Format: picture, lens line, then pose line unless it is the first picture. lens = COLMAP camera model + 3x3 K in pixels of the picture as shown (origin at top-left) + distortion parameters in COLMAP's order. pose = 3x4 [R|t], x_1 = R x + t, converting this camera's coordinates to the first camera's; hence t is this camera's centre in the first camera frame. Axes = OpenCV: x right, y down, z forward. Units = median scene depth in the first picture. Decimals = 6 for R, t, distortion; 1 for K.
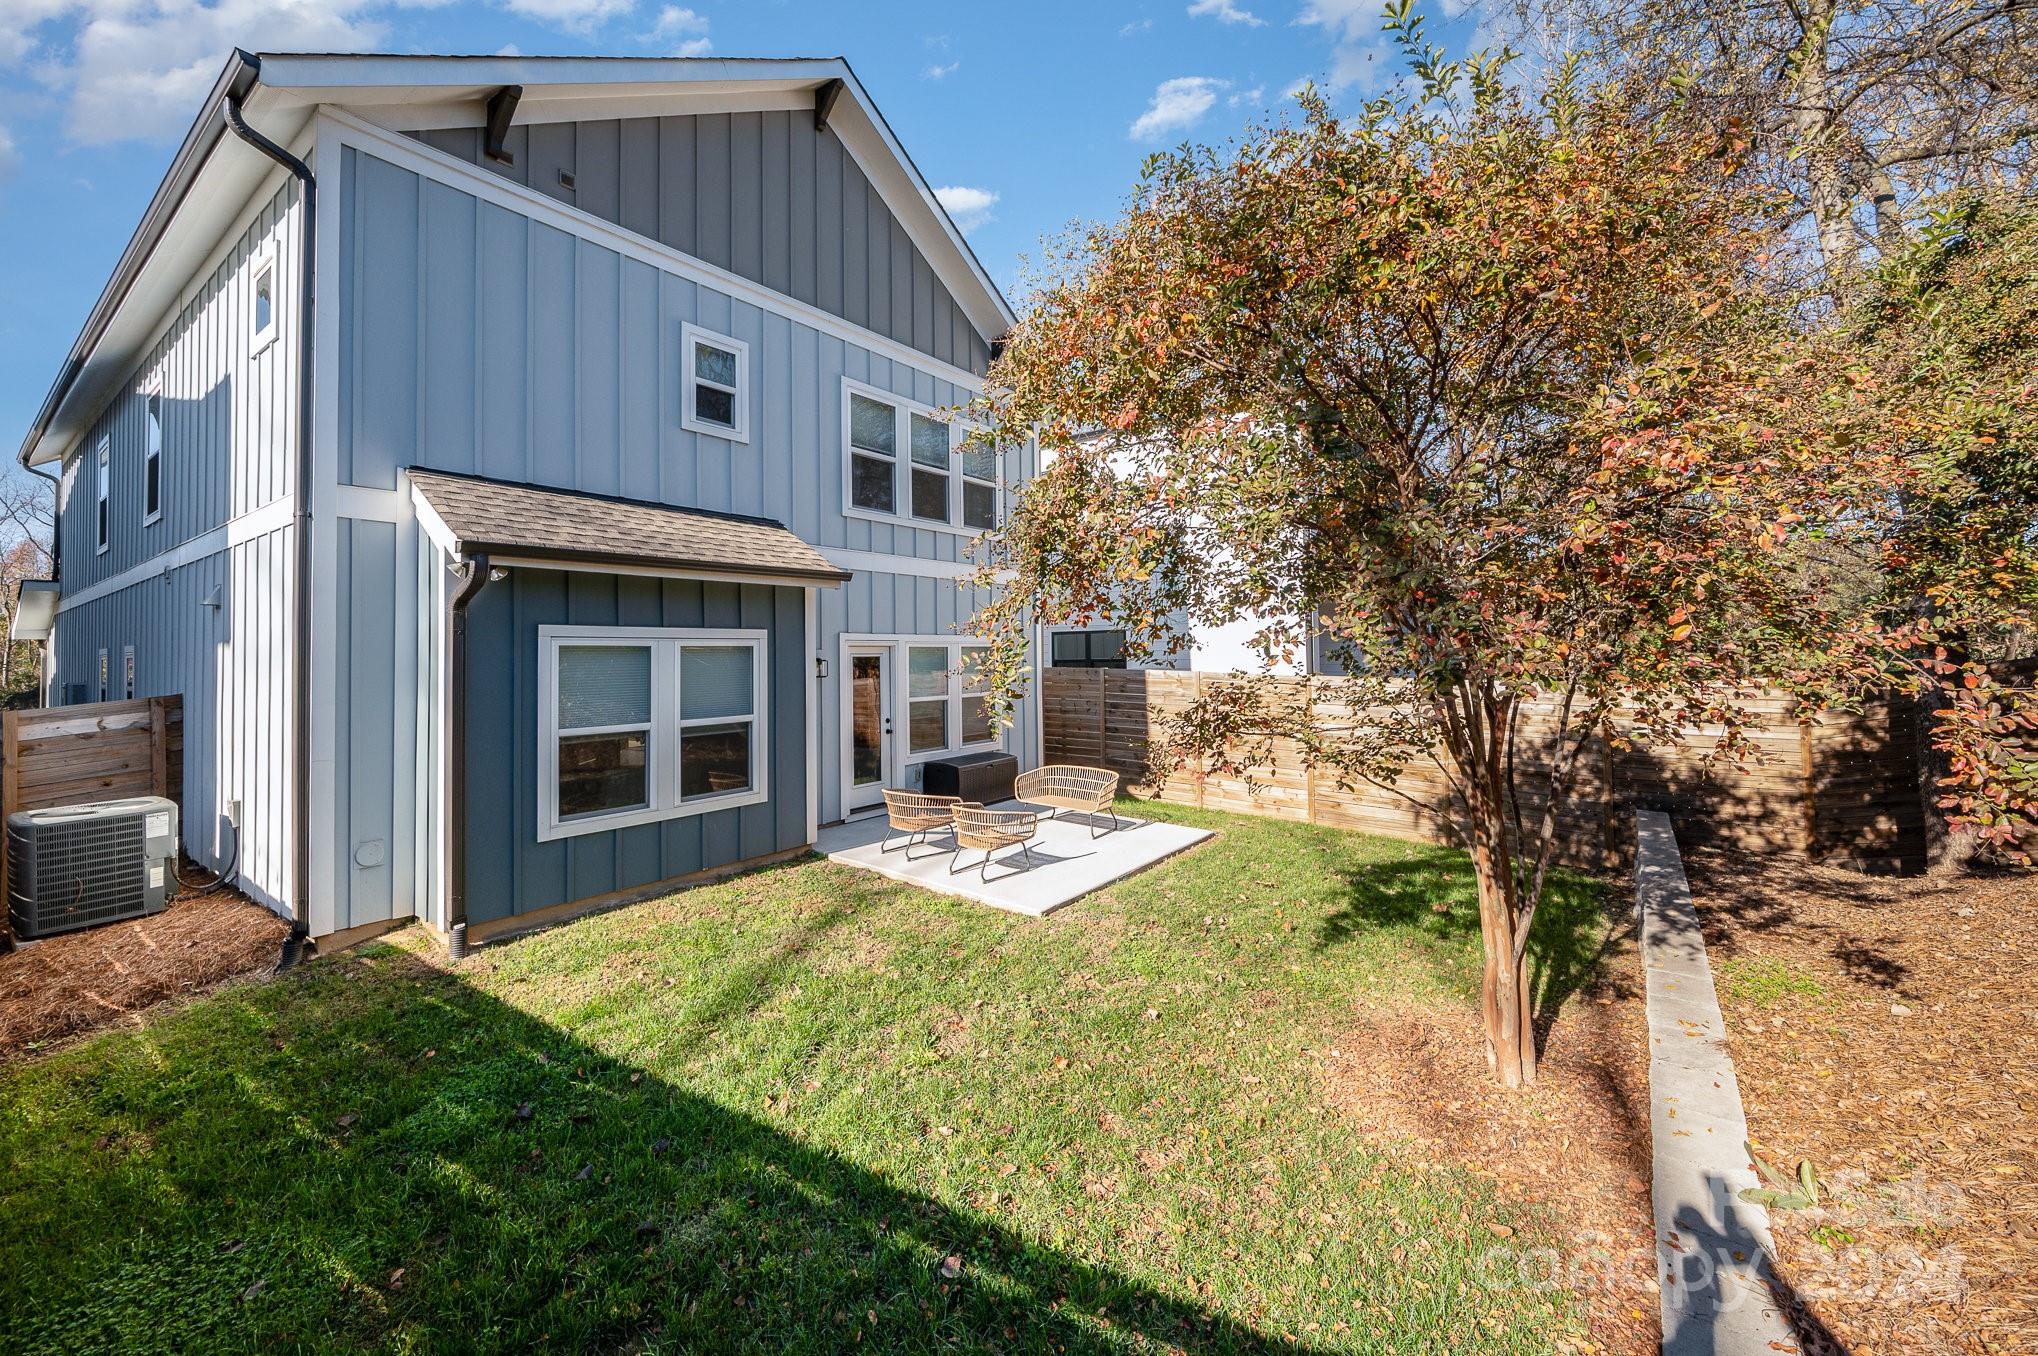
lens RADIAL K [[816.0, 0, 1010.8], [0, 816.0, 635.7], [0, 0, 1]] dist [0.002440, -0.001055]
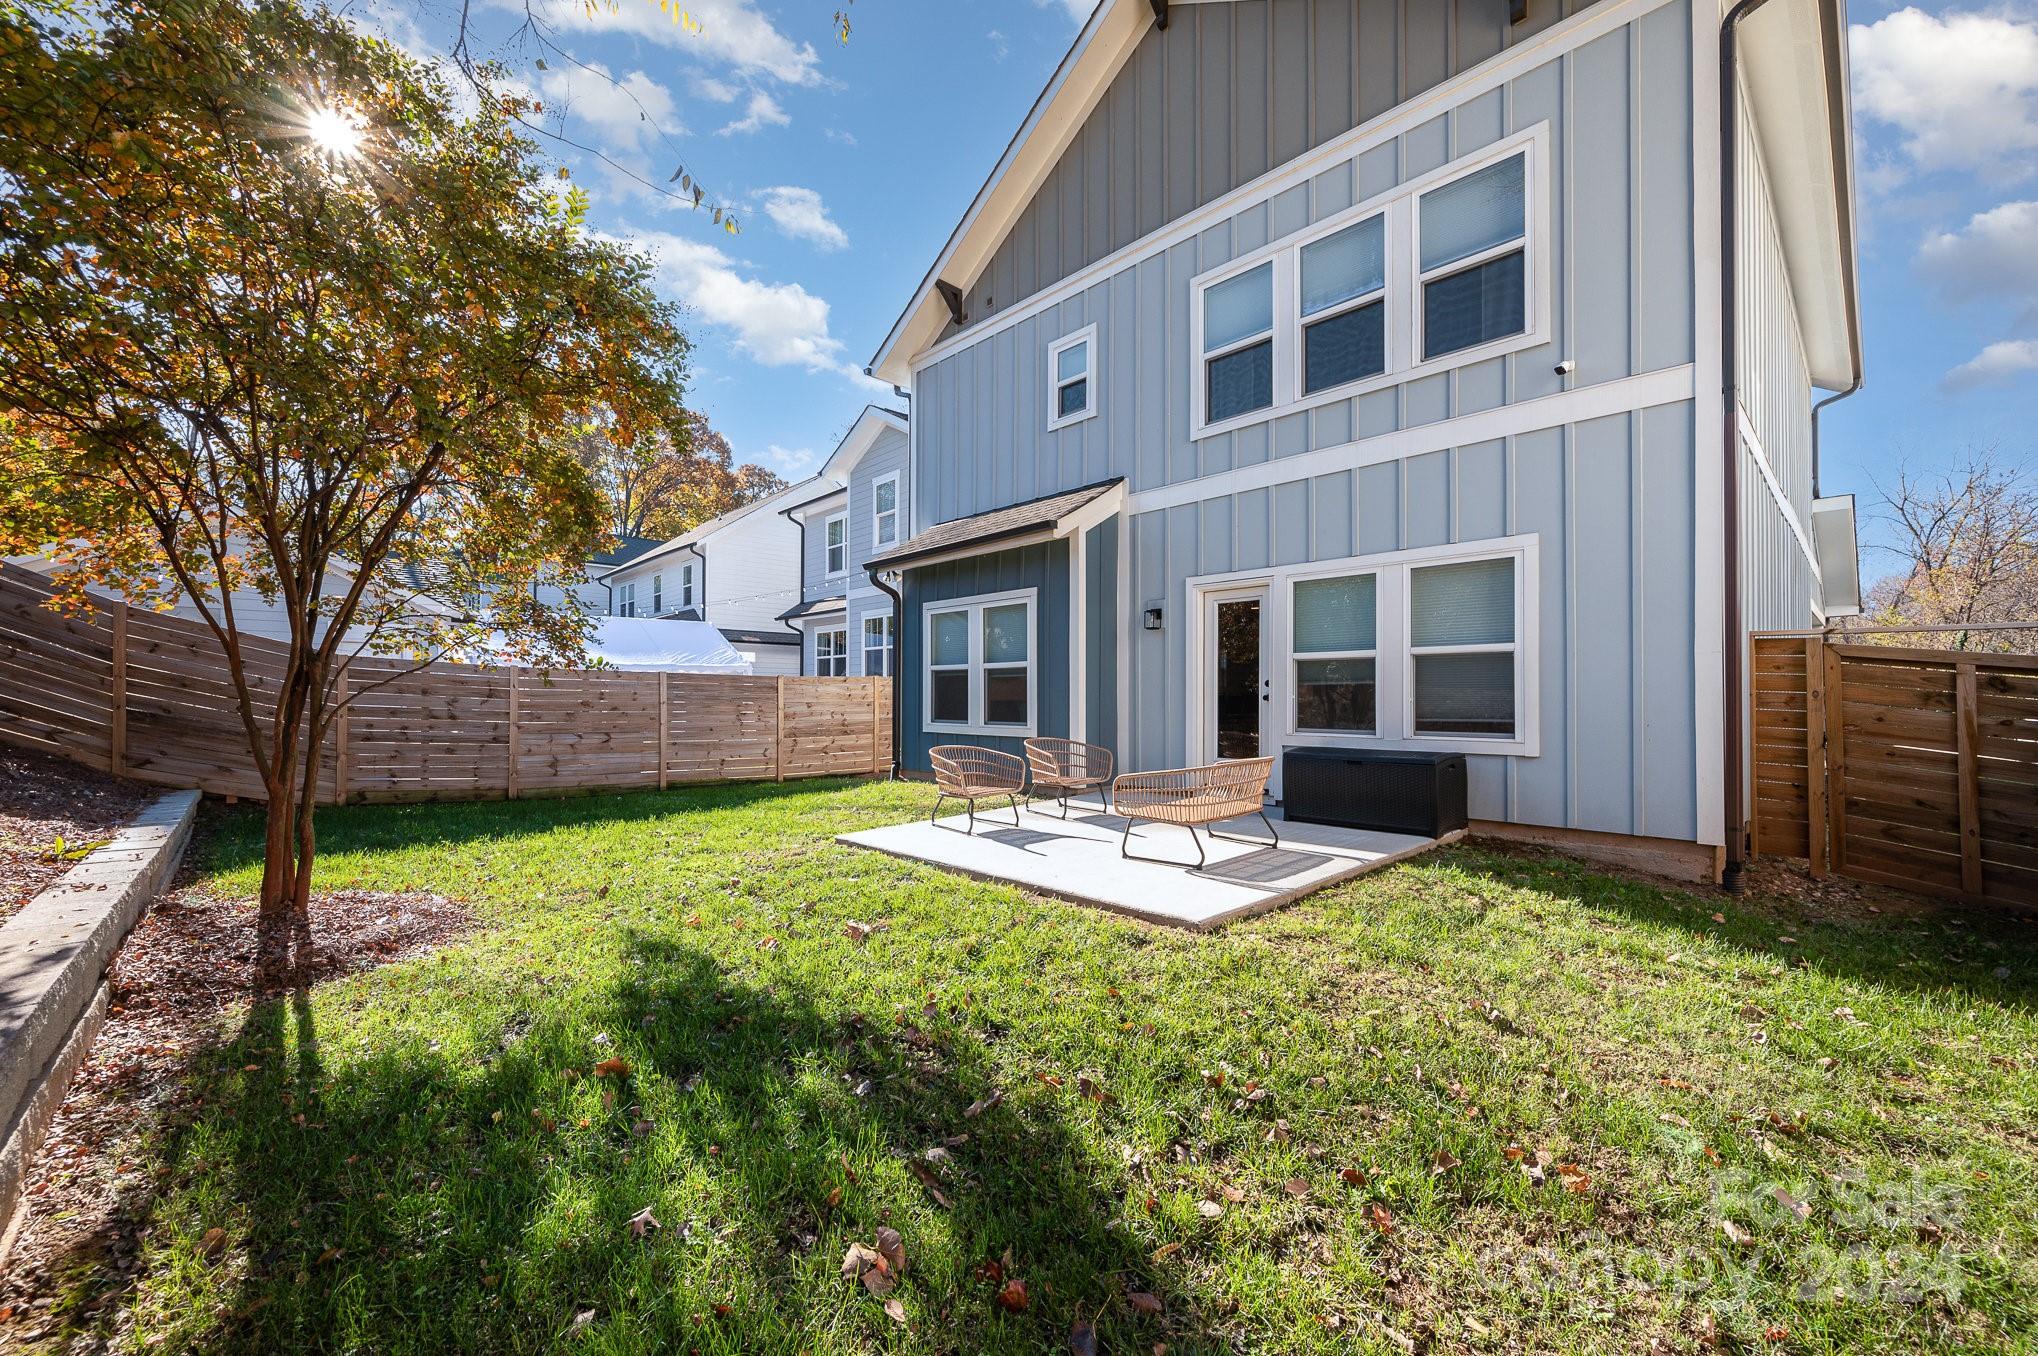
lens RADIAL K [[816.0, 0, 1017.3], [0, 816.0, 686.5], [0, 0, 1]] dist [0.002440, -0.001055]
pose [[-0.183850, 0.000225, -0.982954, 0.652586], [0.026721, 0.999632, -0.004769, 0.107540], [0.982591, -0.027142, -0.183788, 0.937057]]
